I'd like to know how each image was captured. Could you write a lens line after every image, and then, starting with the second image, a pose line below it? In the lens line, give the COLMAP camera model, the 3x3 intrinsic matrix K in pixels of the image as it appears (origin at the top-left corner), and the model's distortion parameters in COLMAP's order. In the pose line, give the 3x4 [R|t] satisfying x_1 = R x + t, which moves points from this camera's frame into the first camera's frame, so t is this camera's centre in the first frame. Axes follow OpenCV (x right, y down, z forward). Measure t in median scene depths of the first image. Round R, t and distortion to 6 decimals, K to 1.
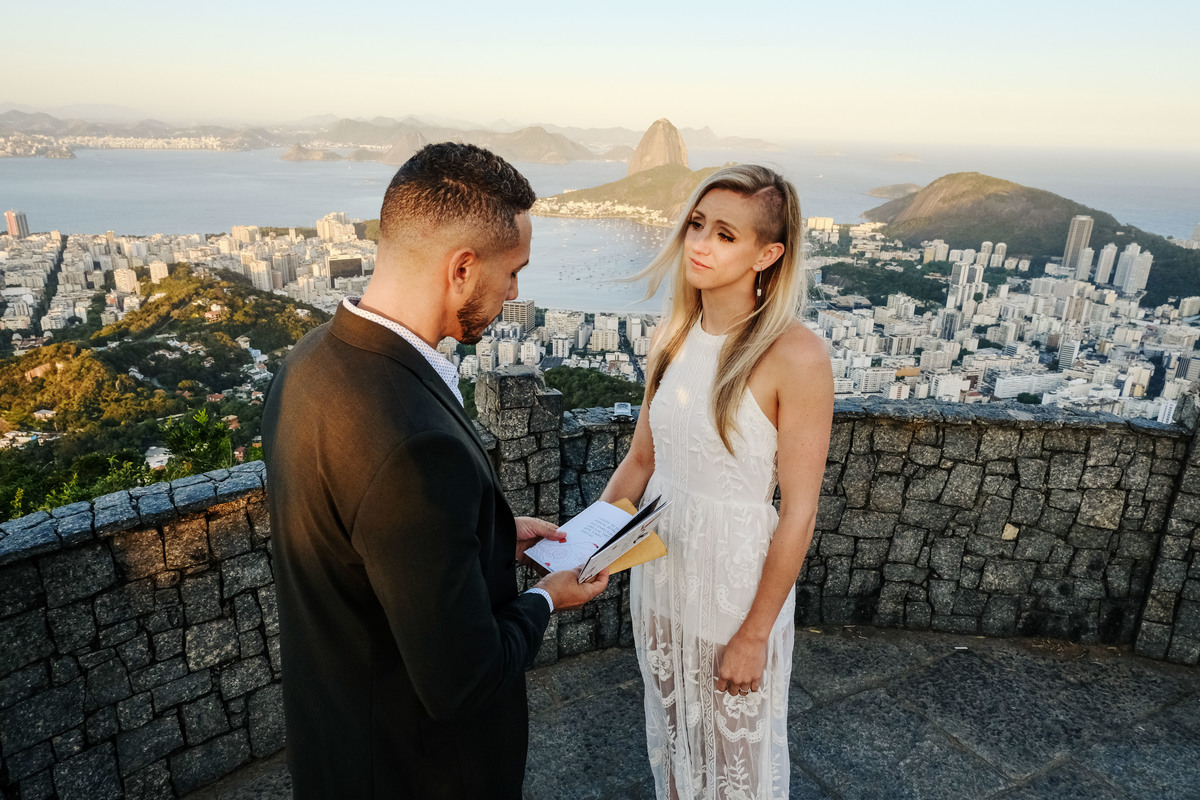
lens RADIAL K [[801.4, 0, 603.9], [0, 801.4, 402.1], [0, 0, 1]] dist [0.001657, 0.015239]
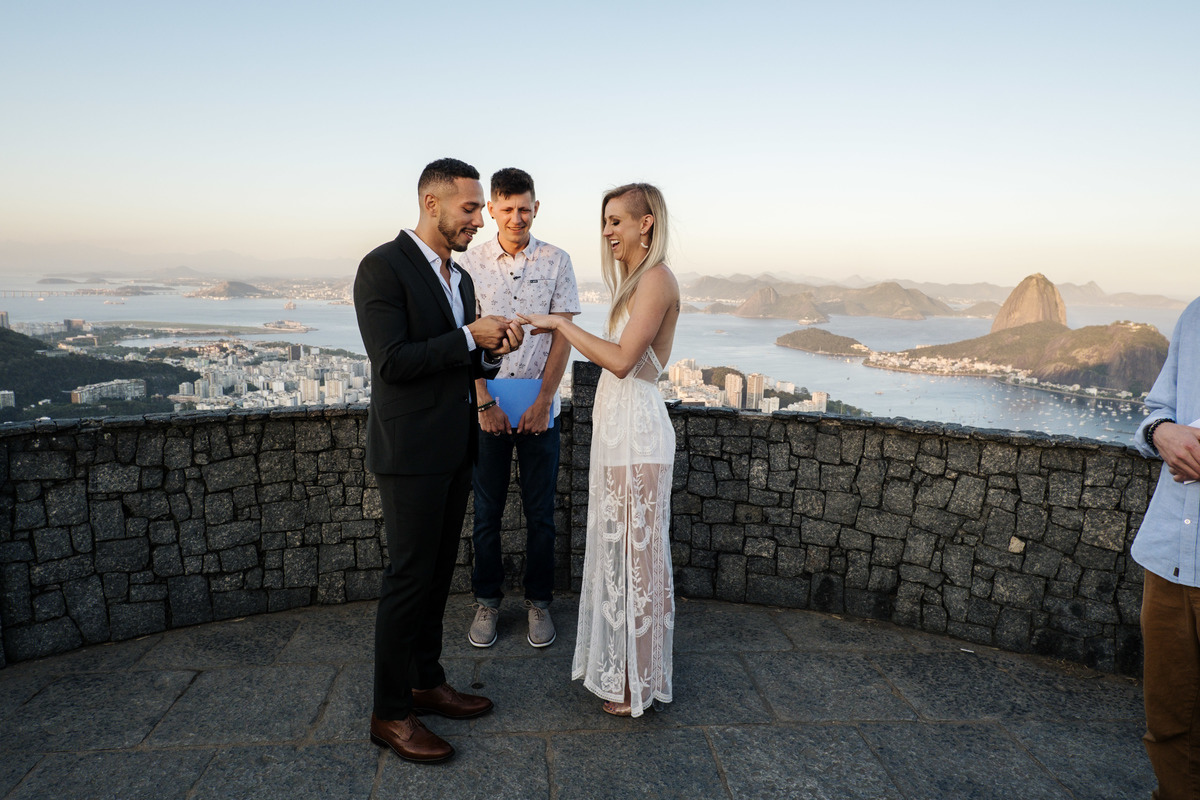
lens RADIAL K [[801.4, 0, 603.5], [0, 801.4, 404.3], [0, 0, 1]] dist [0.001657, 0.015239]
pose [[0.912371, 0.060393, -0.404886, 0.433846], [-0.132076, 0.979593, -0.151504, 0.218910], [0.387474, 0.191703, 0.901728, -0.245140]]
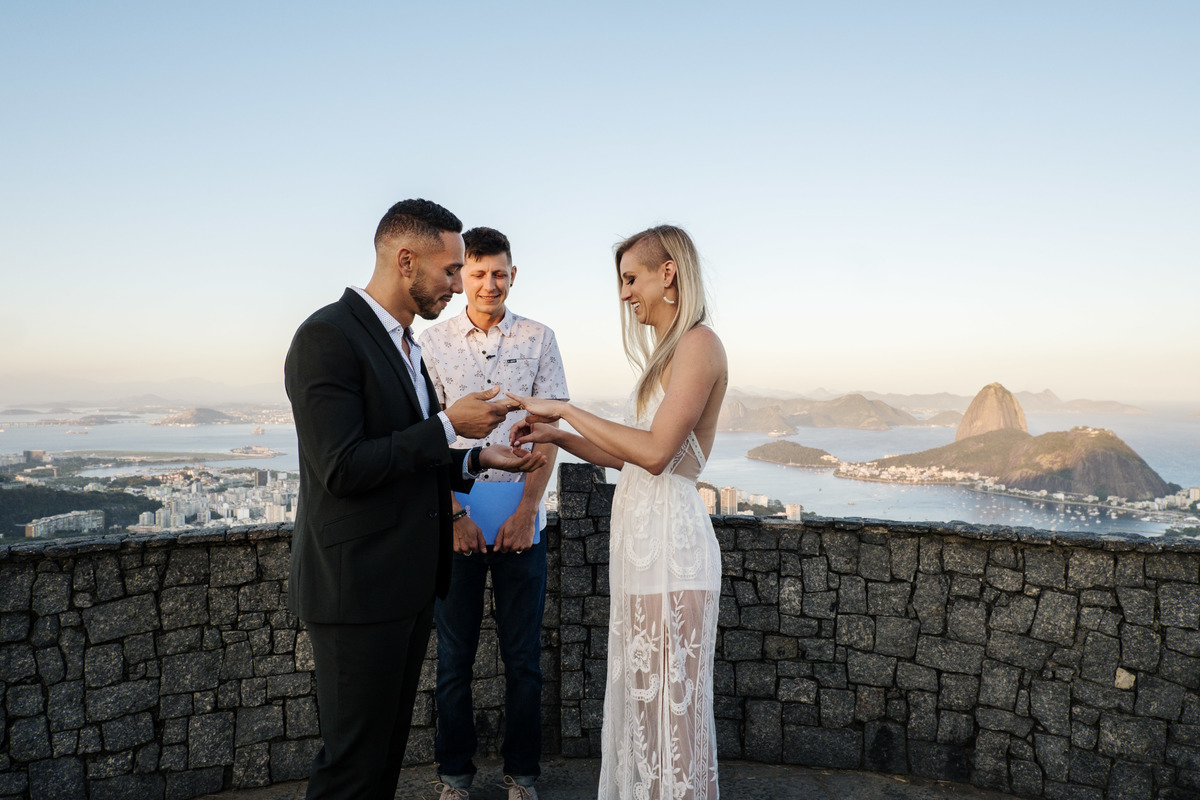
lens RADIAL K [[801.4, 0, 603.7], [0, 801.4, 402.1], [0, 0, 1]] dist [0.001657, 0.015239]
pose [[0.926585, -0.020914, -0.375502, 0.323437], [-0.099871, 0.948920, -0.299293, 0.198466], [0.362581, 0.314822, 0.877167, -0.060922]]
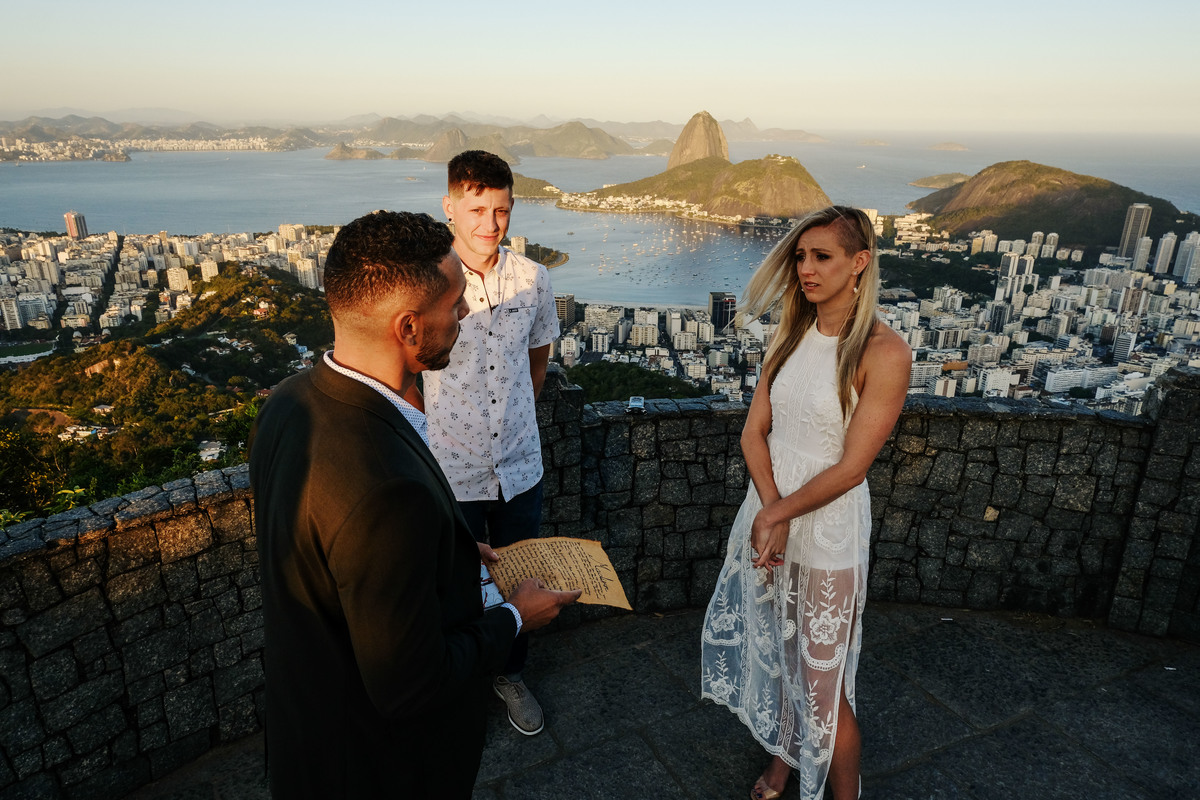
lens RADIAL K [[801.4, 0, 603.8], [0, 801.4, 402.8], [0, 0, 1]] dist [0.001657, 0.015239]
pose [[0.998759, -0.000699, -0.049798, 0.031284], [0.001061, 0.999973, 0.007238, 0.000896], [0.049791, -0.007282, 0.998733, -0.126955]]
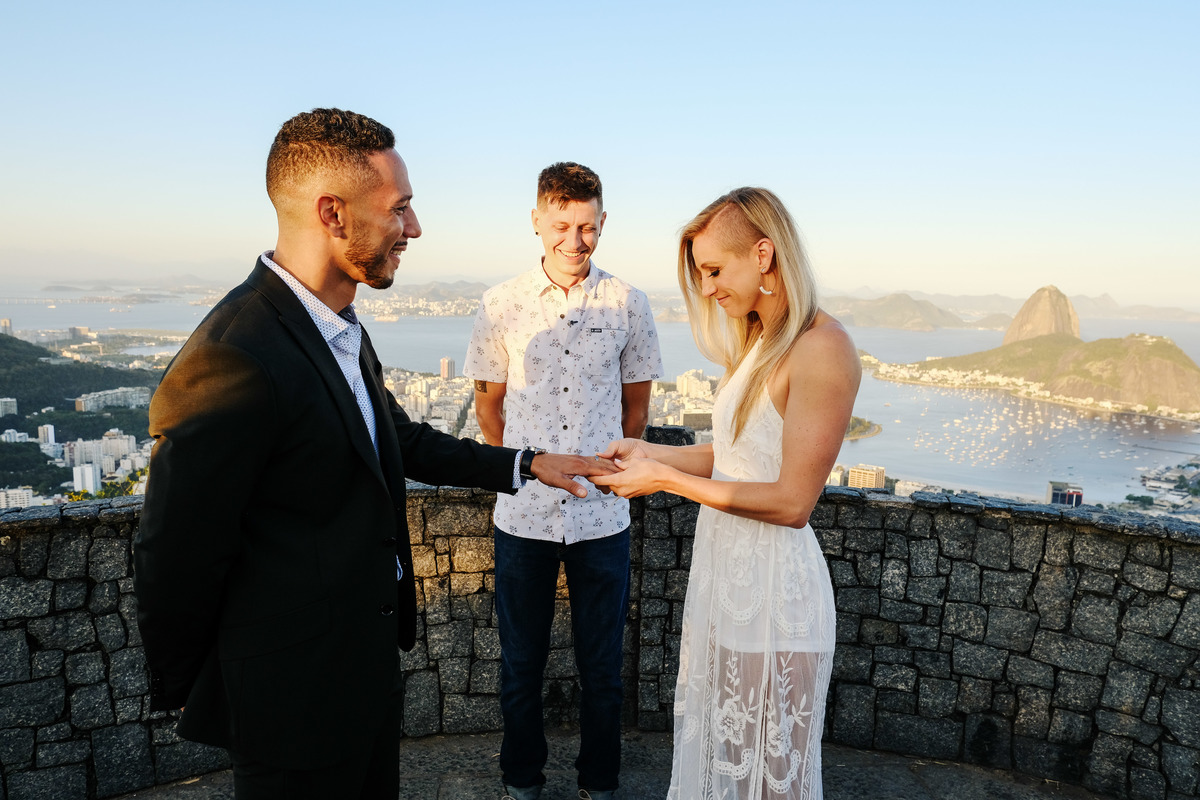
lens RADIAL K [[801.4, 0, 605.1], [0, 801.4, 401.7], [0, 0, 1]] dist [0.001657, 0.015239]
pose [[0.907975, 0.057625, -0.415043, 0.226860], [-0.138040, 0.976343, -0.166429, 0.105140], [0.395634, 0.208406, 0.894450, -0.013557]]
